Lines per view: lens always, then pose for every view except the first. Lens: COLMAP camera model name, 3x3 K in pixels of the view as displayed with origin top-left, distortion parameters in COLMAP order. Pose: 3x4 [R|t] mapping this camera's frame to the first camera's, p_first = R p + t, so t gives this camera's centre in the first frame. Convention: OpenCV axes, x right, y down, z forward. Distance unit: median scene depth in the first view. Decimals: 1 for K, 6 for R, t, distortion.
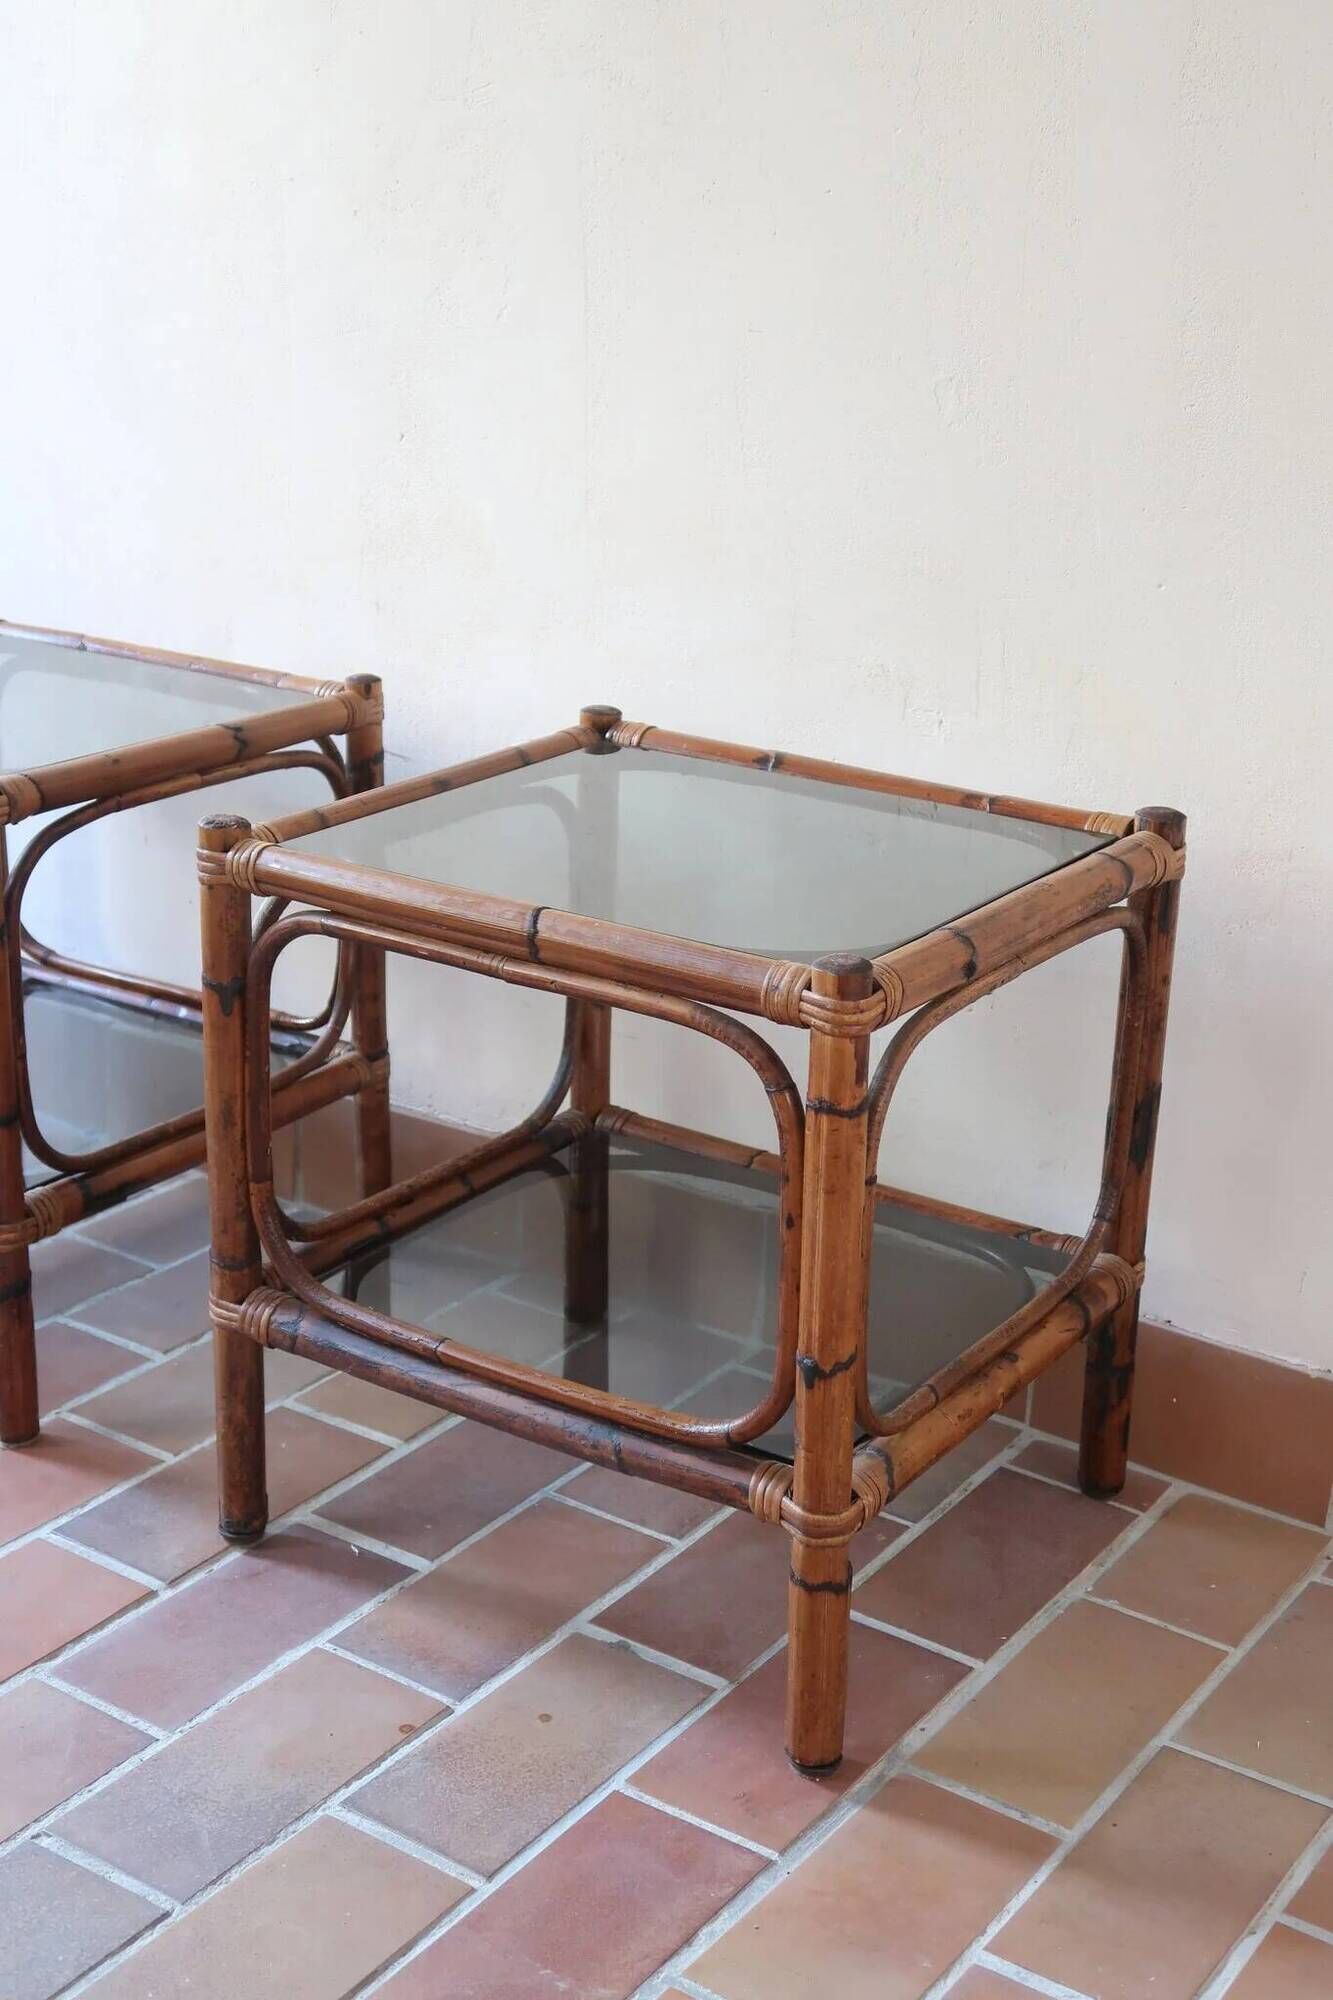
lens RADIAL K [[2635.8, 0, 639.3], [0, 2635.8, 990.3], [0, 0, 1]] dist [0.011462, -0.074421]
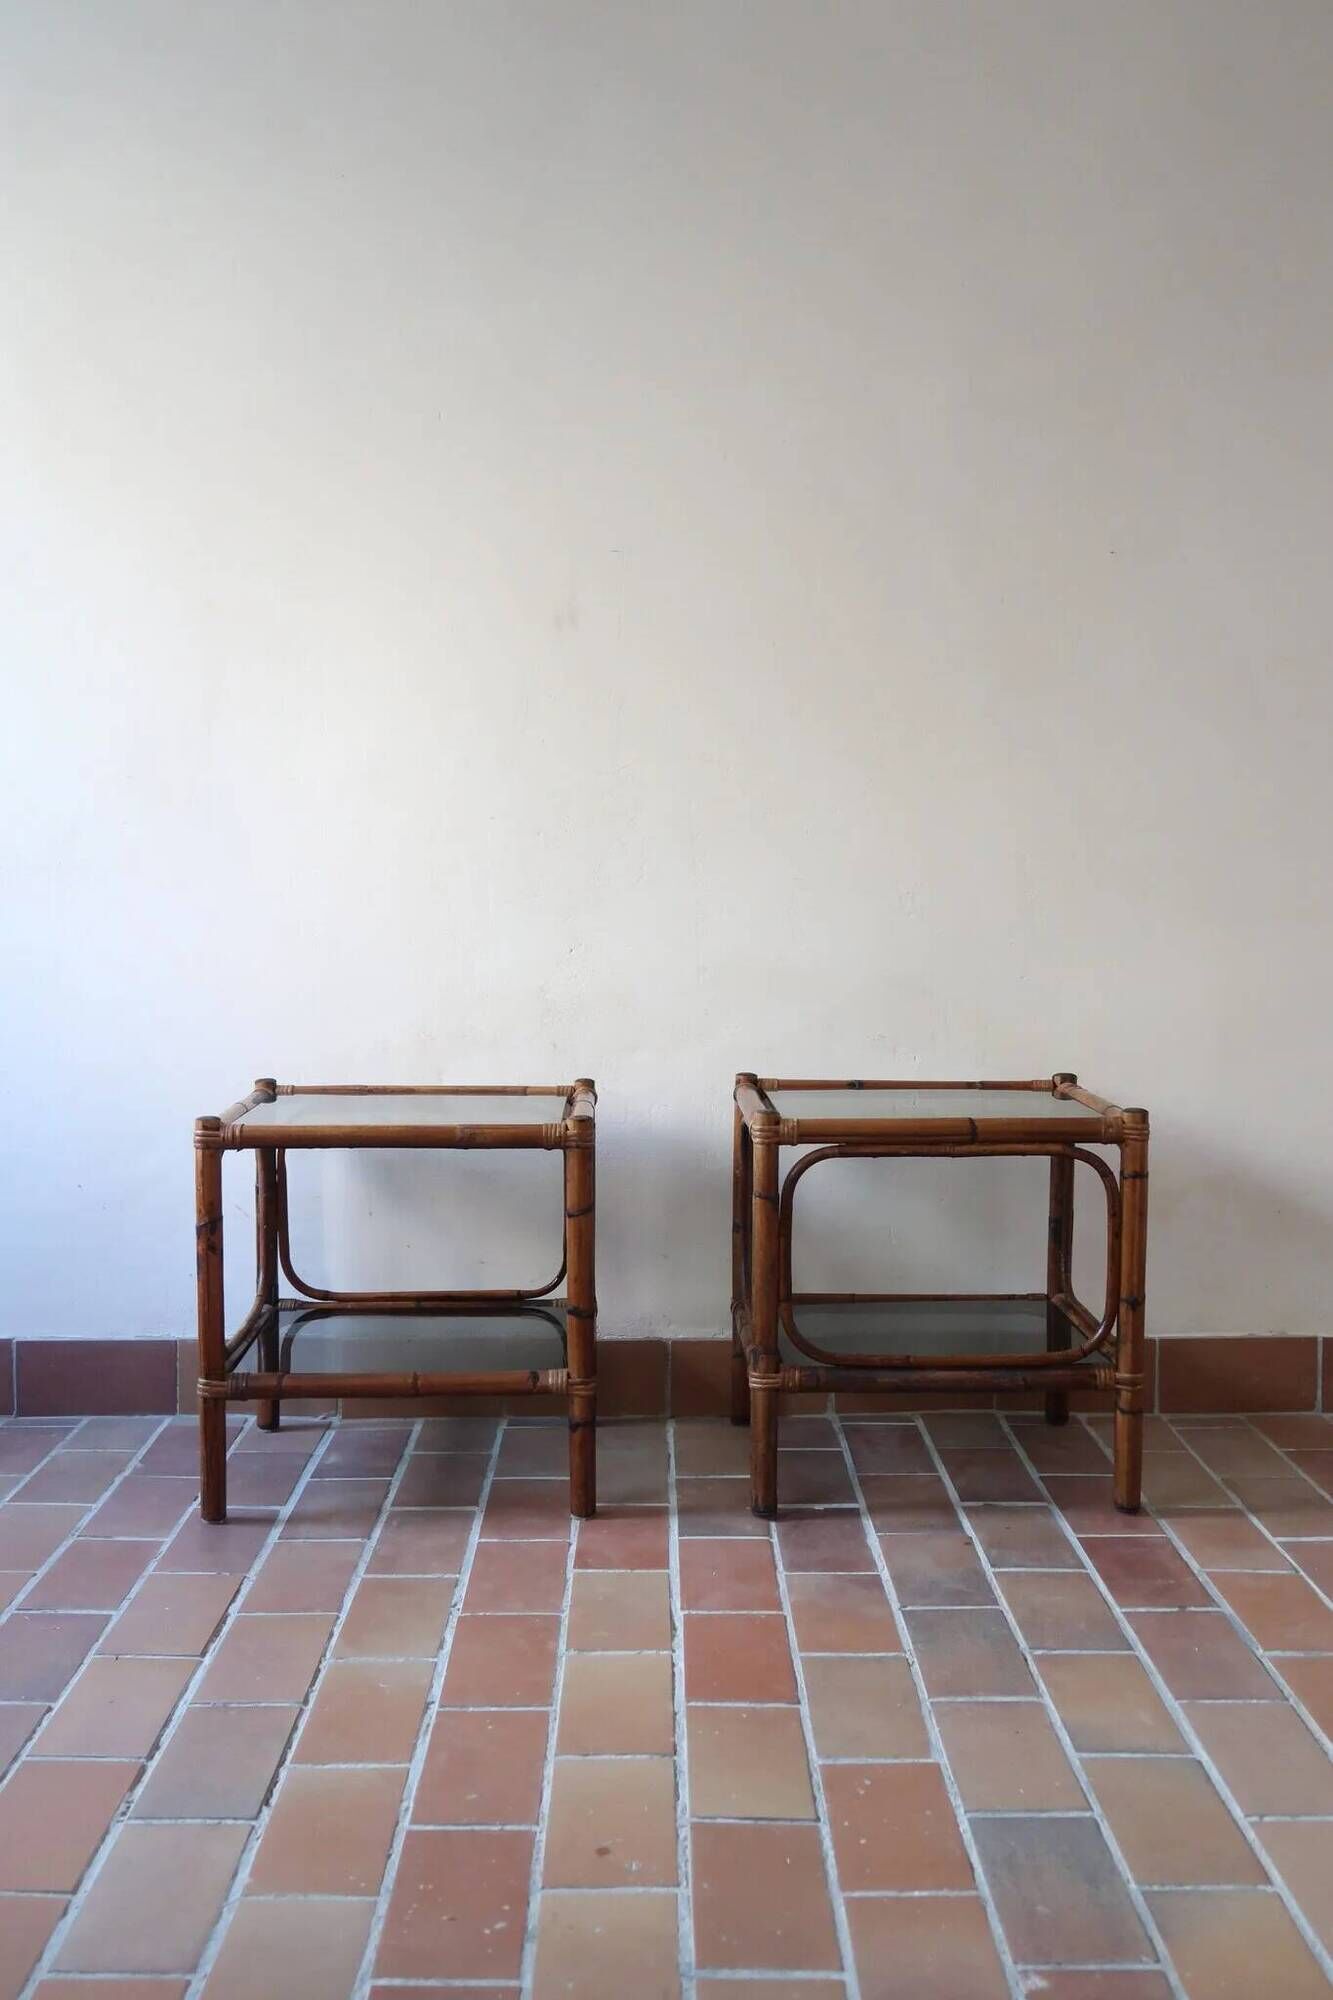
lens RADIAL K [[2097.8, 0, 666.5], [0, 2097.8, 1000.0], [0, 0, 1]] dist [-0.000991, 0.001200]
pose [[0.817148, -0.067577, 0.572453, -1.044176], [0.202539, 0.963441, -0.175382, 0.108250], [-0.539673, 0.259257, 0.800961, -0.218078]]
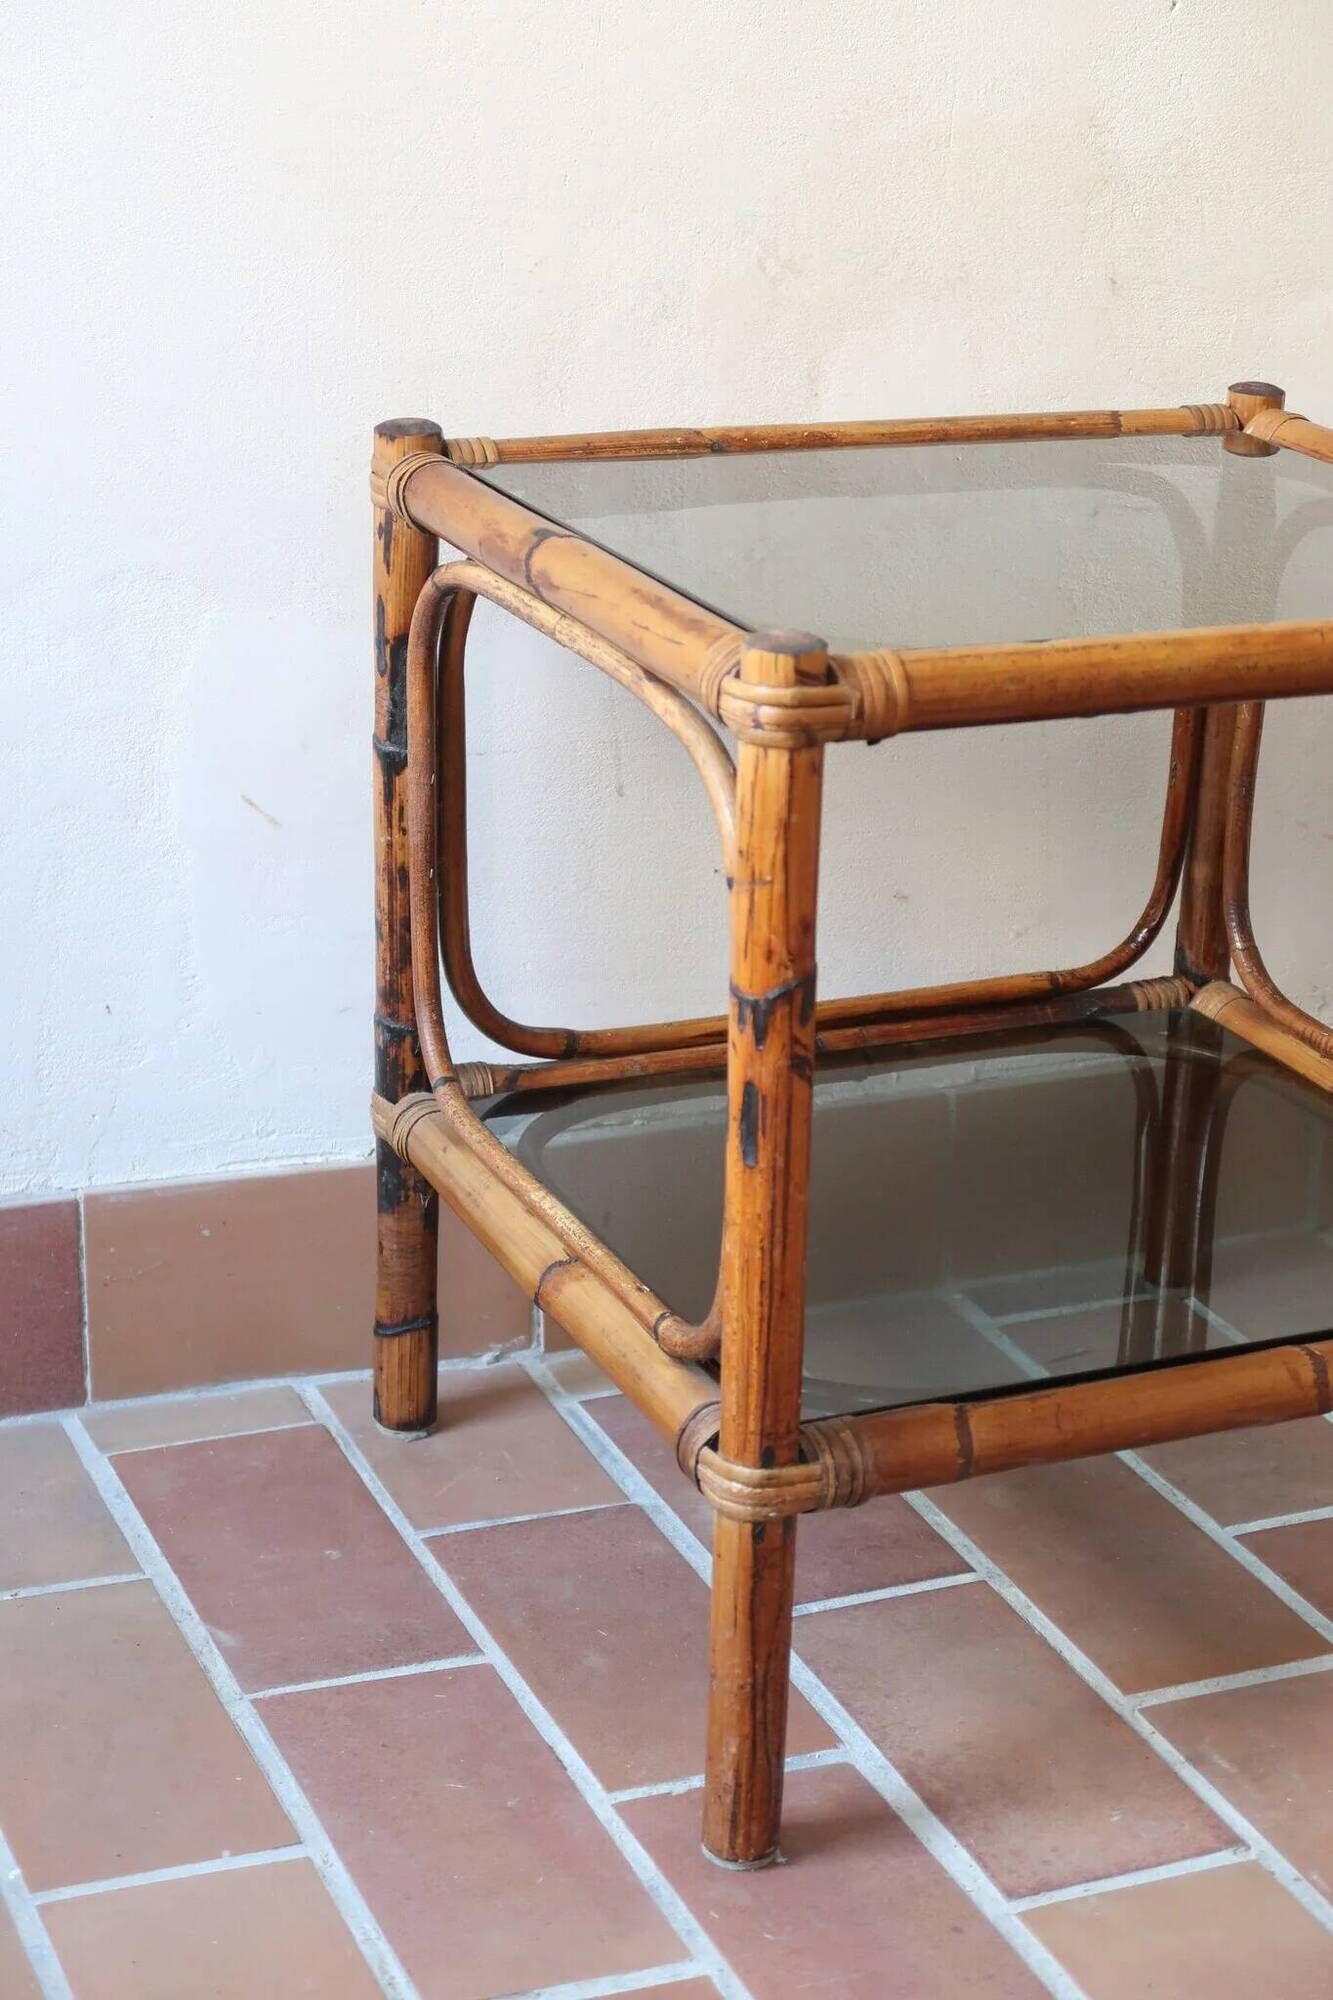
lens RADIAL K [[3546.3, 0, 666.5], [0, 3546.3, 1000.0], [0, 0, 1]] dist [0.015772, -0.196338]
pose [[0.539274, -0.294149, 0.789088, -1.077775], [0.249174, 0.950792, 0.184138, -0.204359], [-0.804423, 0.097319, 0.586032, 0.755059]]
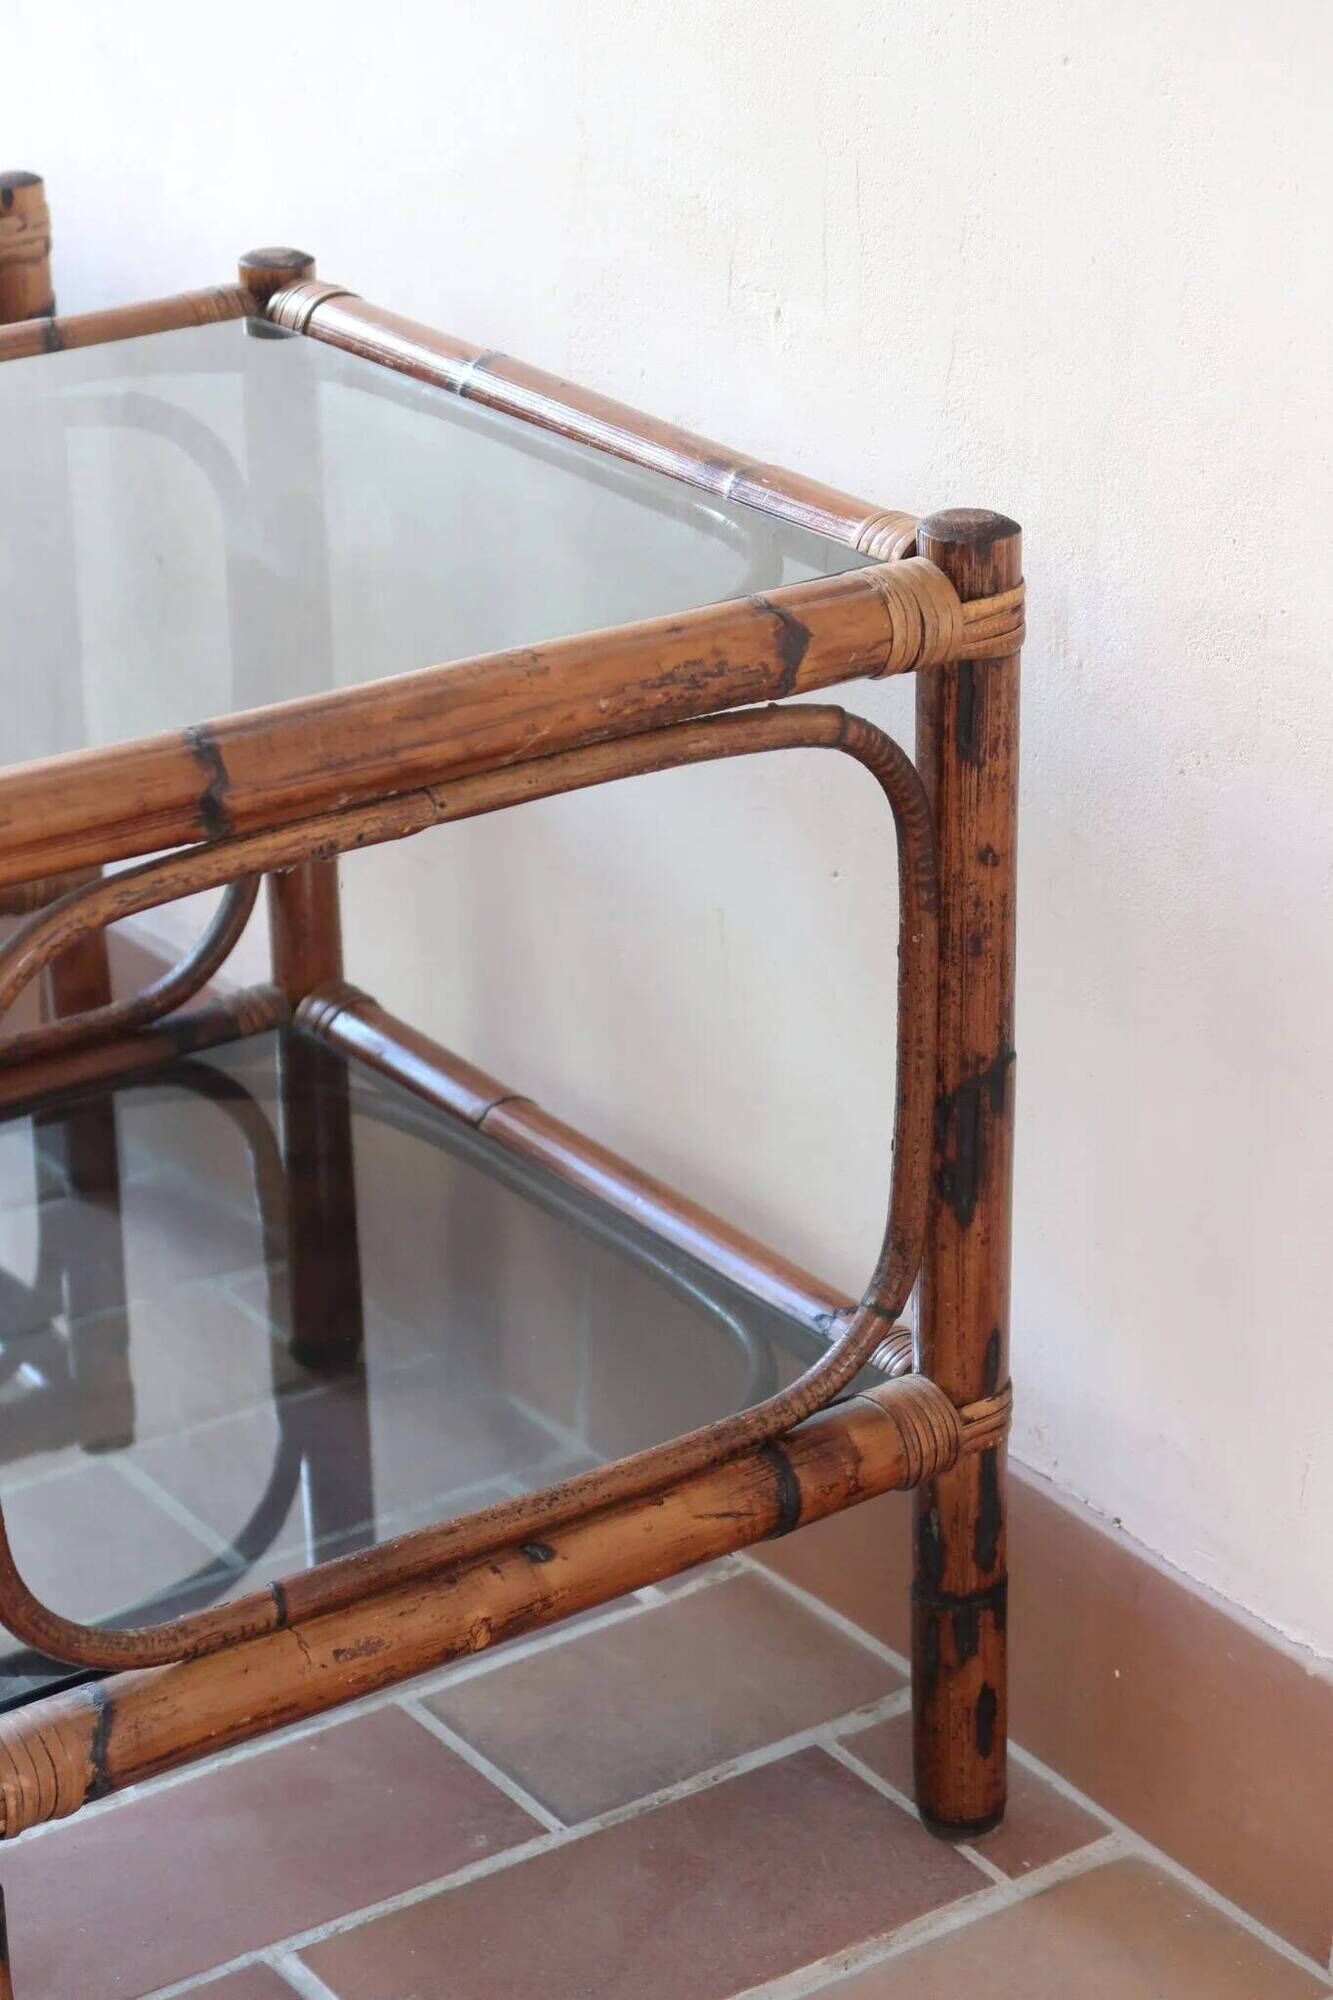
lens RADIAL K [[4451.8, 0, 666.5], [0, 4451.8, 1000.0], [0, 0, 1]] dist [0.003090, -0.436754]
pose [[0.935130, 0.103817, -0.338752, 0.434024], [-0.078196, 0.993005, 0.088464, -0.046866], [0.345567, -0.056237, 0.936707, 0.185547]]
